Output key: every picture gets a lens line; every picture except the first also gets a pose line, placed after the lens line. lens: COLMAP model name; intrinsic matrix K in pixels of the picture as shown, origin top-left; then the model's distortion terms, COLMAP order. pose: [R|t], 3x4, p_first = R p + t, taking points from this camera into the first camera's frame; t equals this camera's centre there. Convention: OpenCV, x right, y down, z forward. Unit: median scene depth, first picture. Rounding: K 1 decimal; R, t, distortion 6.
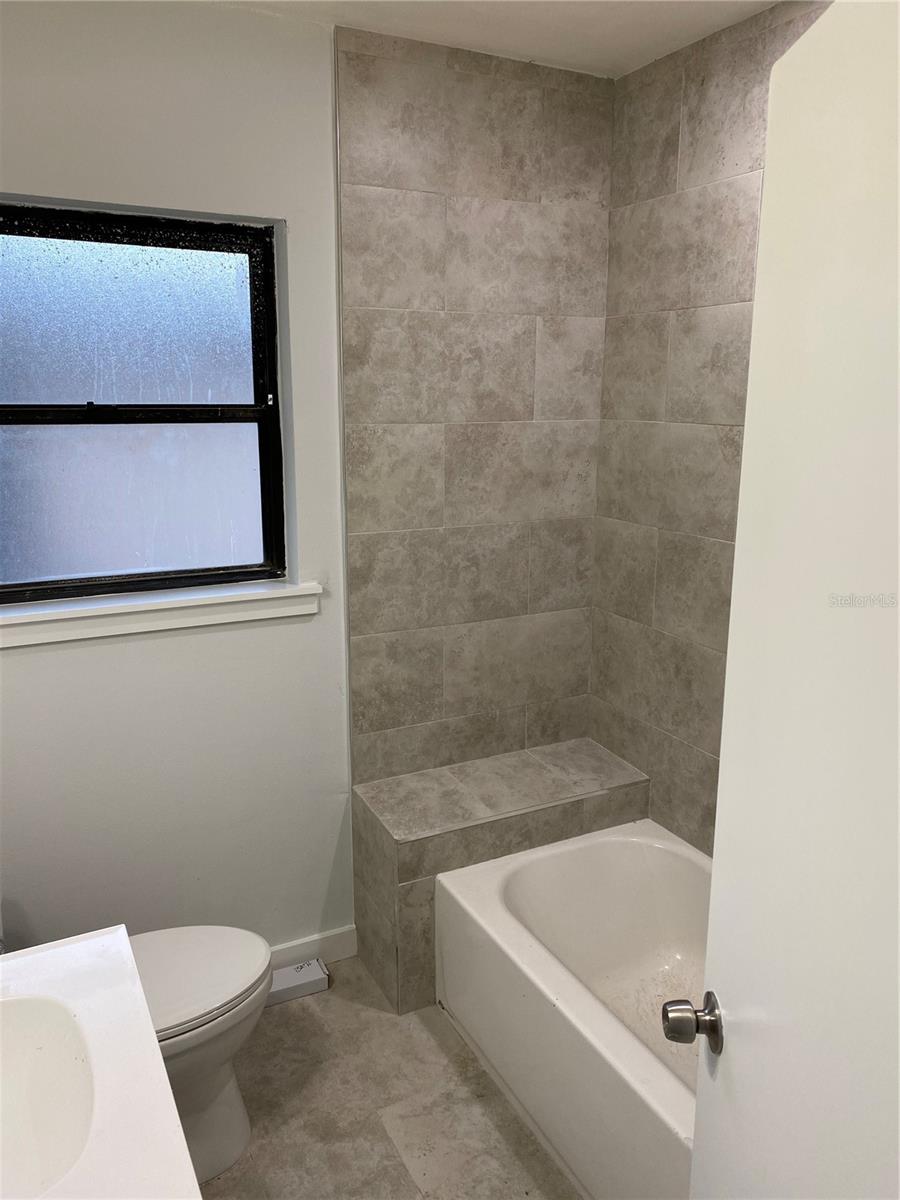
lens RADIAL K [[906.3, 0, 448.6], [0, 906.3, 608.6], [0, 0, 1]] dist [0.139539, -0.182079]
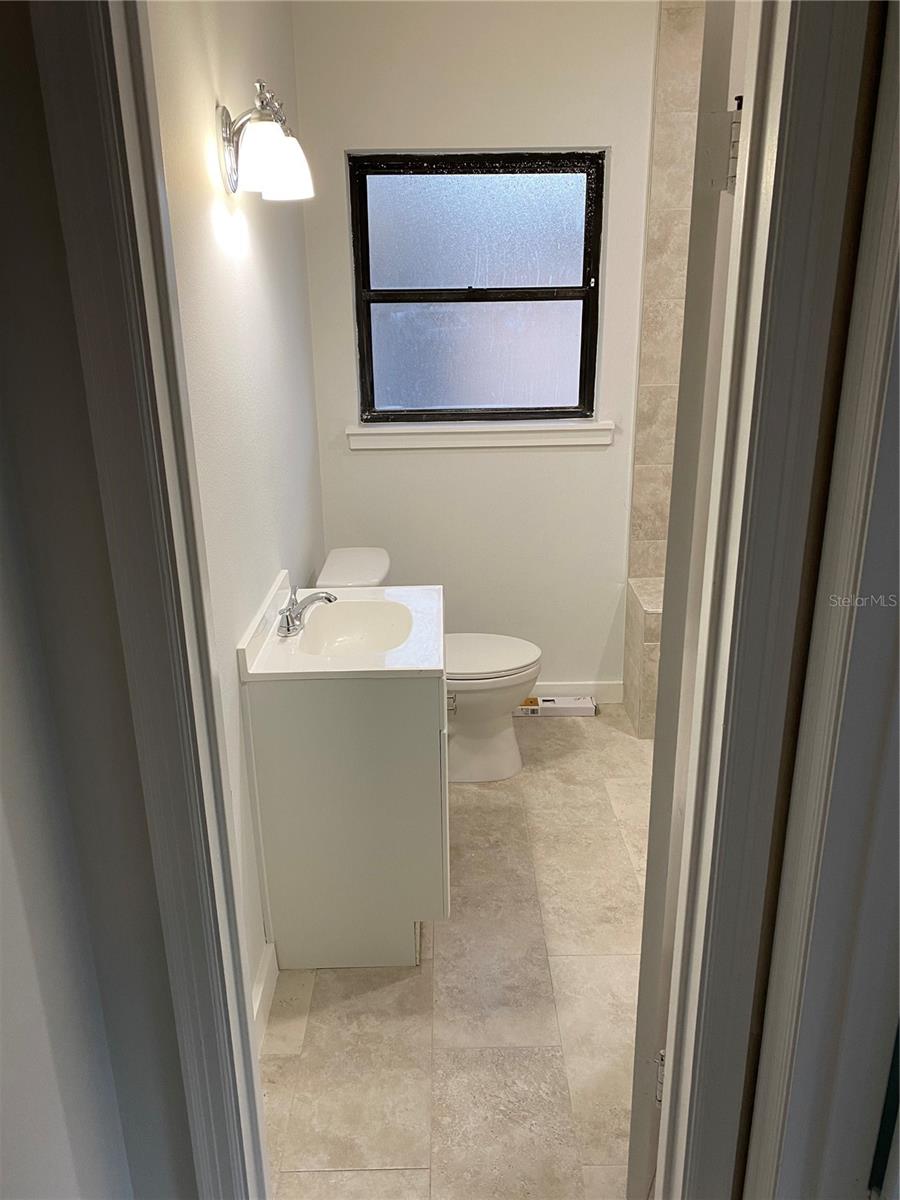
lens RADIAL K [[916.7, 0, 478.0], [0, 916.7, 601.0], [0, 0, 1]] dist [-0.001660, 0.069970]
pose [[0.909297, 0.125999, -0.396614, 0.246523], [-0.083749, 0.988969, 0.122174, 0.085565], [0.407633, -0.077876, 0.909819, -0.337483]]
